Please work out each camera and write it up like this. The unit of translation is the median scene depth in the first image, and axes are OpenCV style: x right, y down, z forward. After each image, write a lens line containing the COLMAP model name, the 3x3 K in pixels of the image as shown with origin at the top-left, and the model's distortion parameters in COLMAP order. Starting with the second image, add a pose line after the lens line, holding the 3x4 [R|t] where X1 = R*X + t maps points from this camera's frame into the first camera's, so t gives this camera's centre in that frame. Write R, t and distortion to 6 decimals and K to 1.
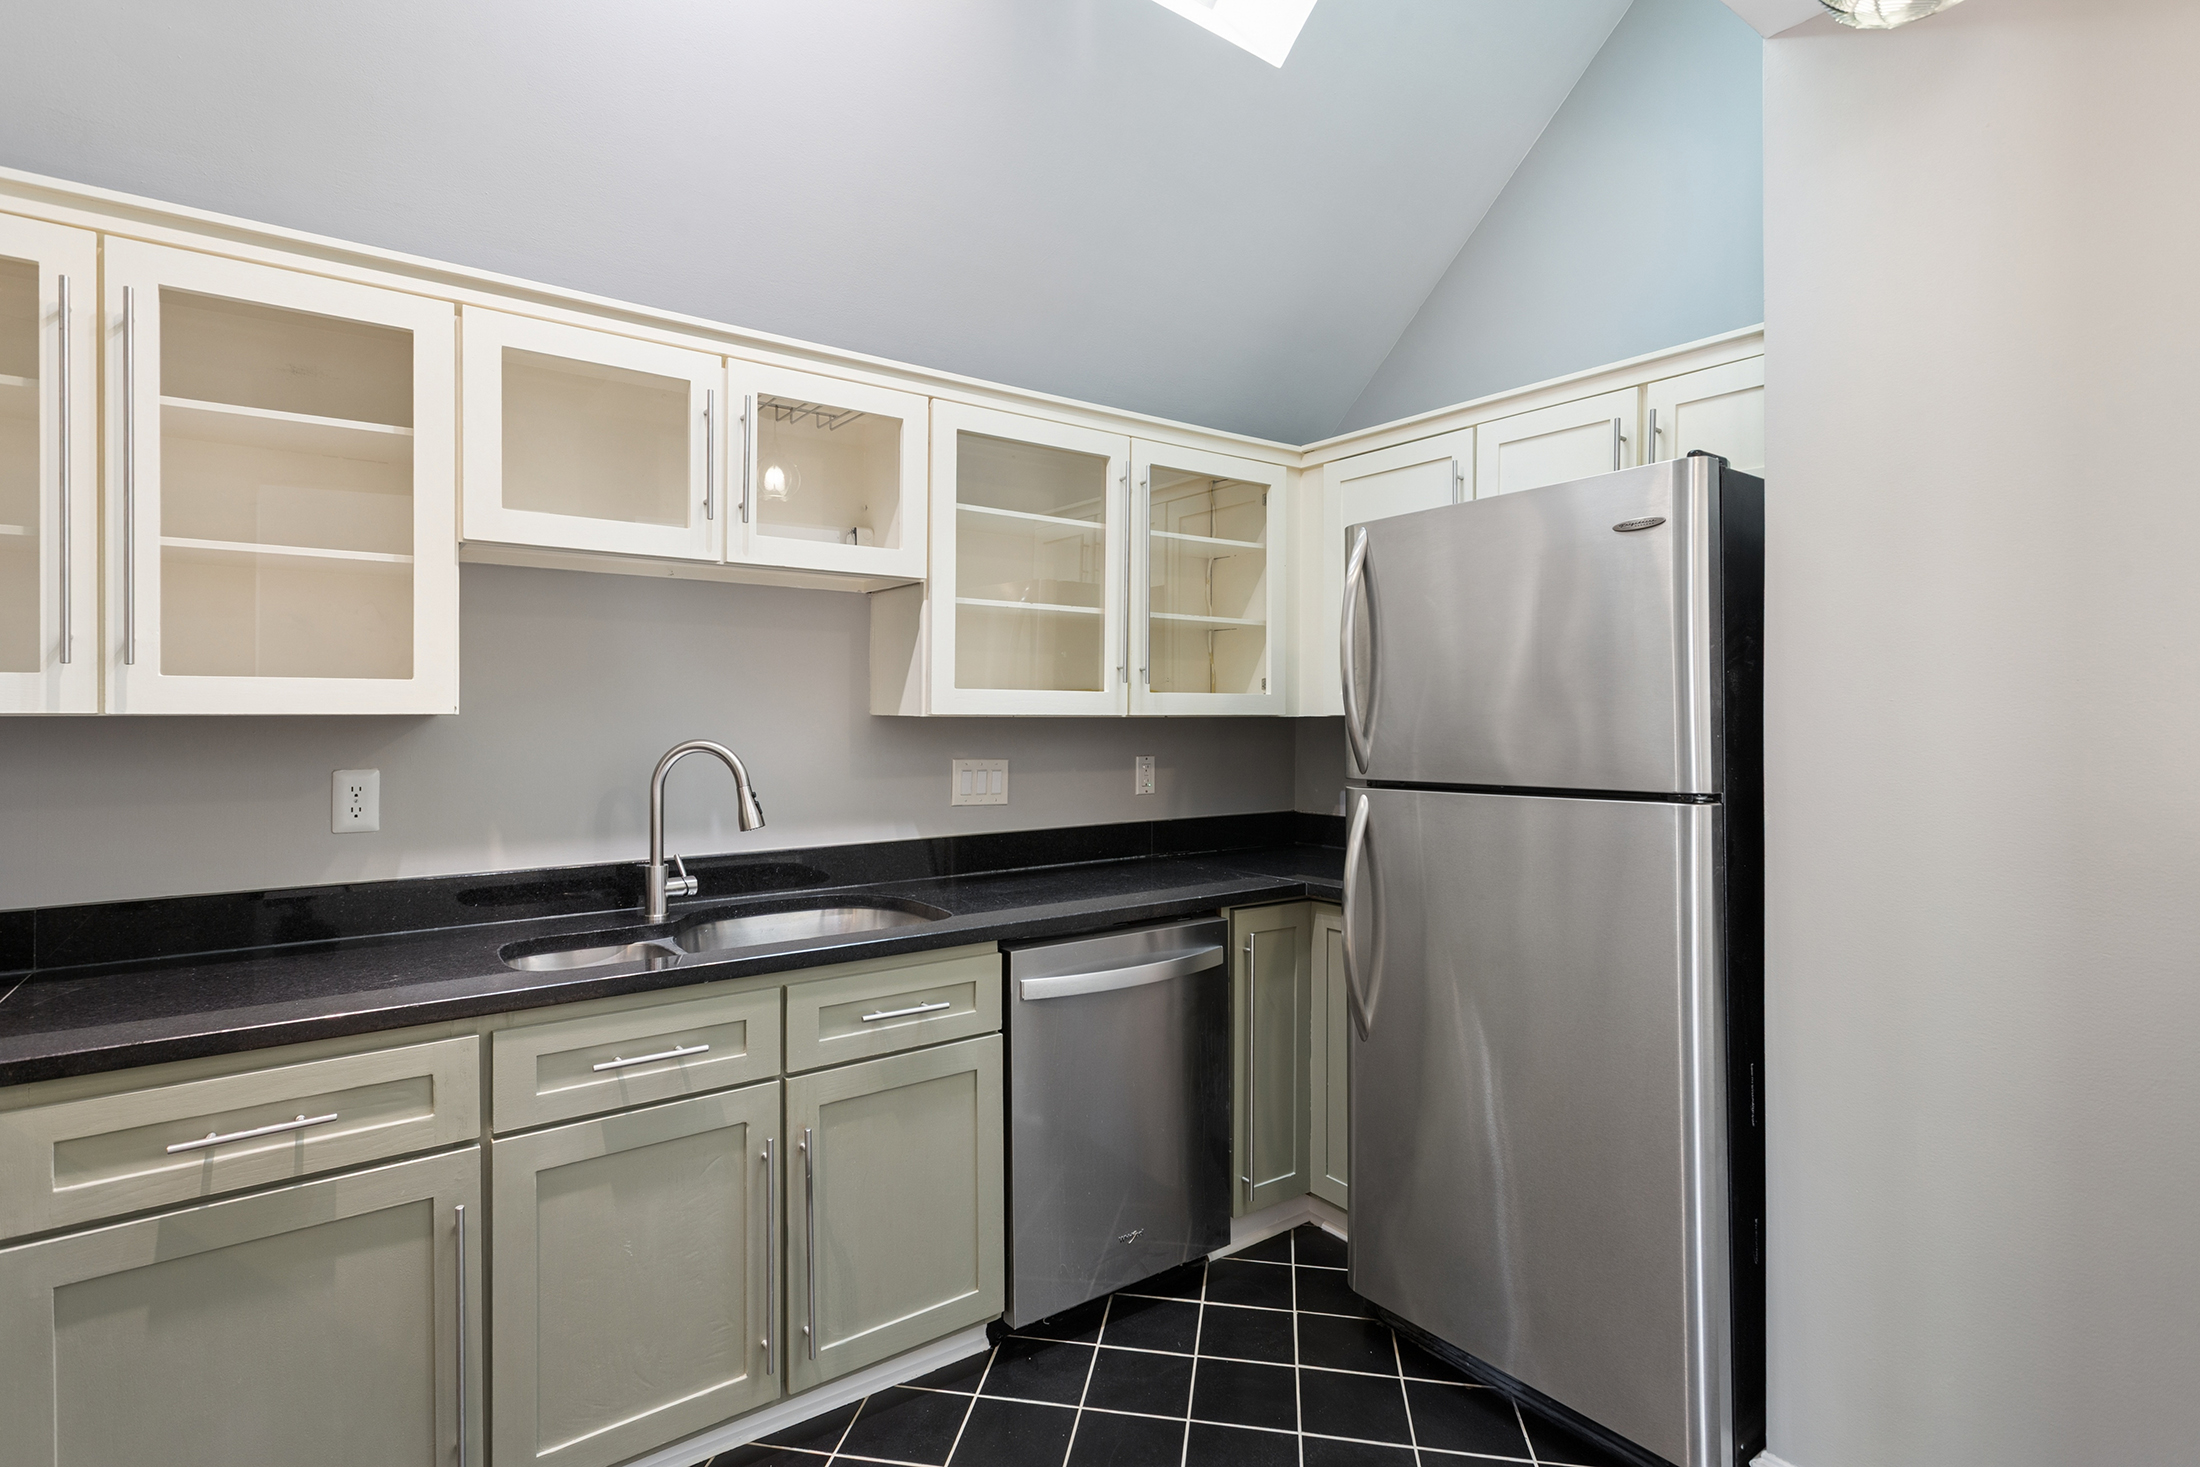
lens RADIAL K [[1066.6, 0, 1085.2], [0, 1066.6, 706.9], [0, 0, 1]] dist [0.002544, 0.005480]
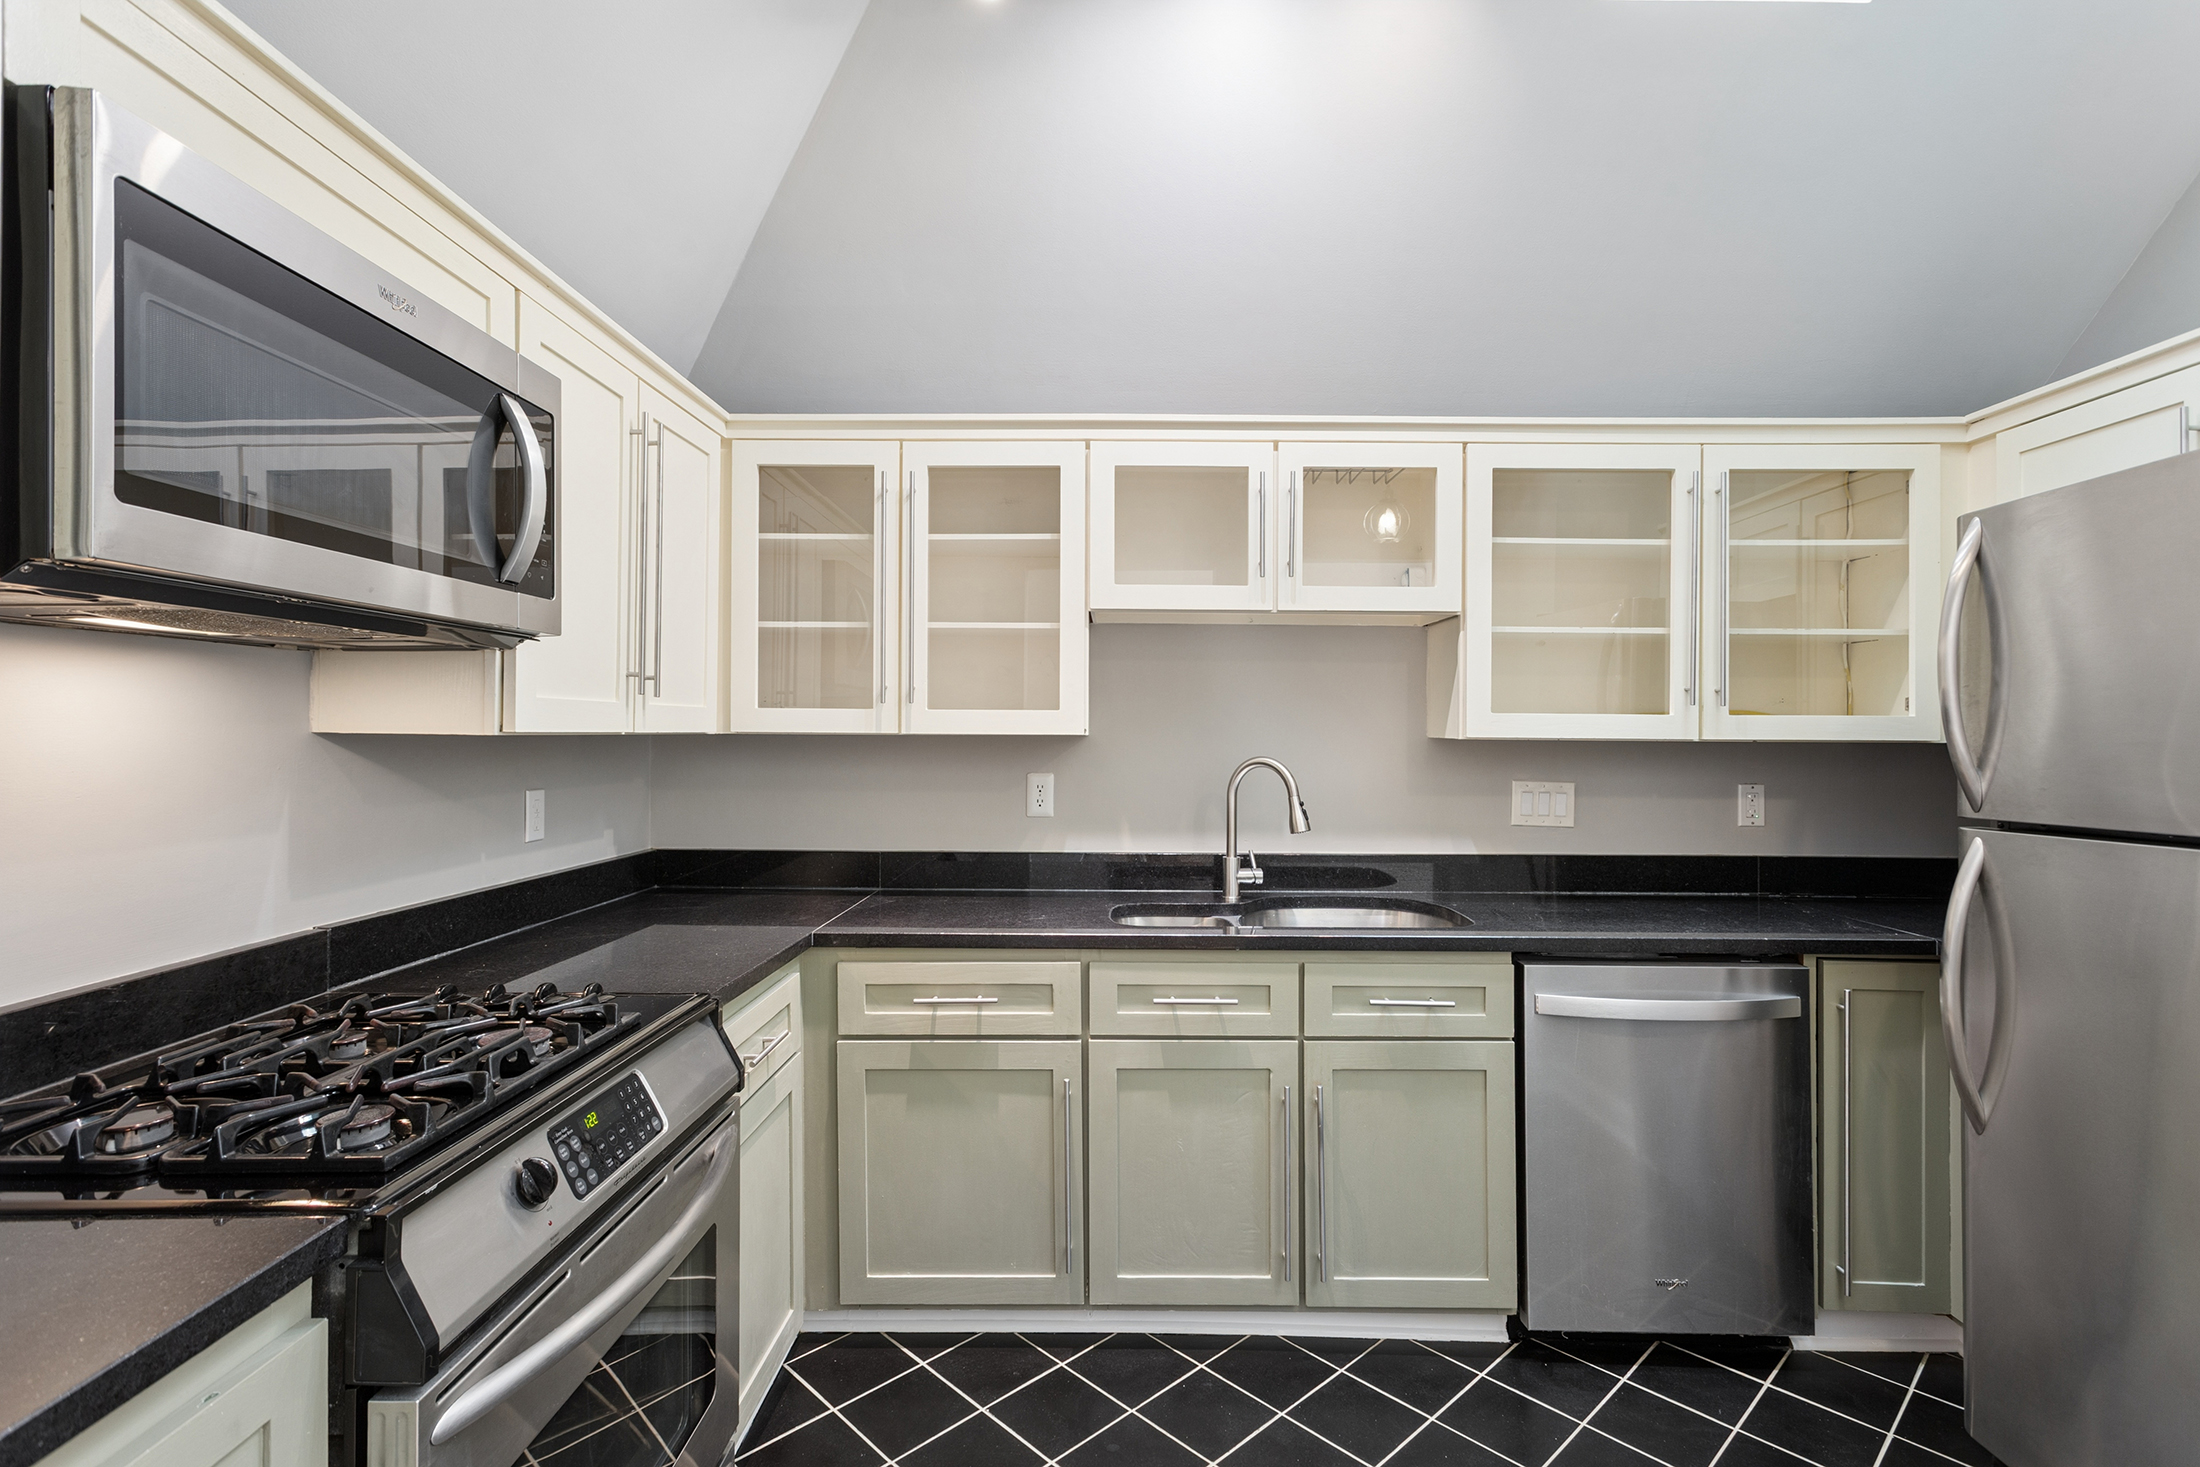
lens RADIAL K [[1066.6, 0, 1118.4], [0, 1066.6, 717.8], [0, 0, 1]] dist [0.002544, 0.005480]
pose [[0.802236, -0.004175, -0.596993, 0.238189], [-0.001840, 0.999954, -0.009465, -0.002037], [0.597004, 0.008691, 0.802191, -0.077948]]
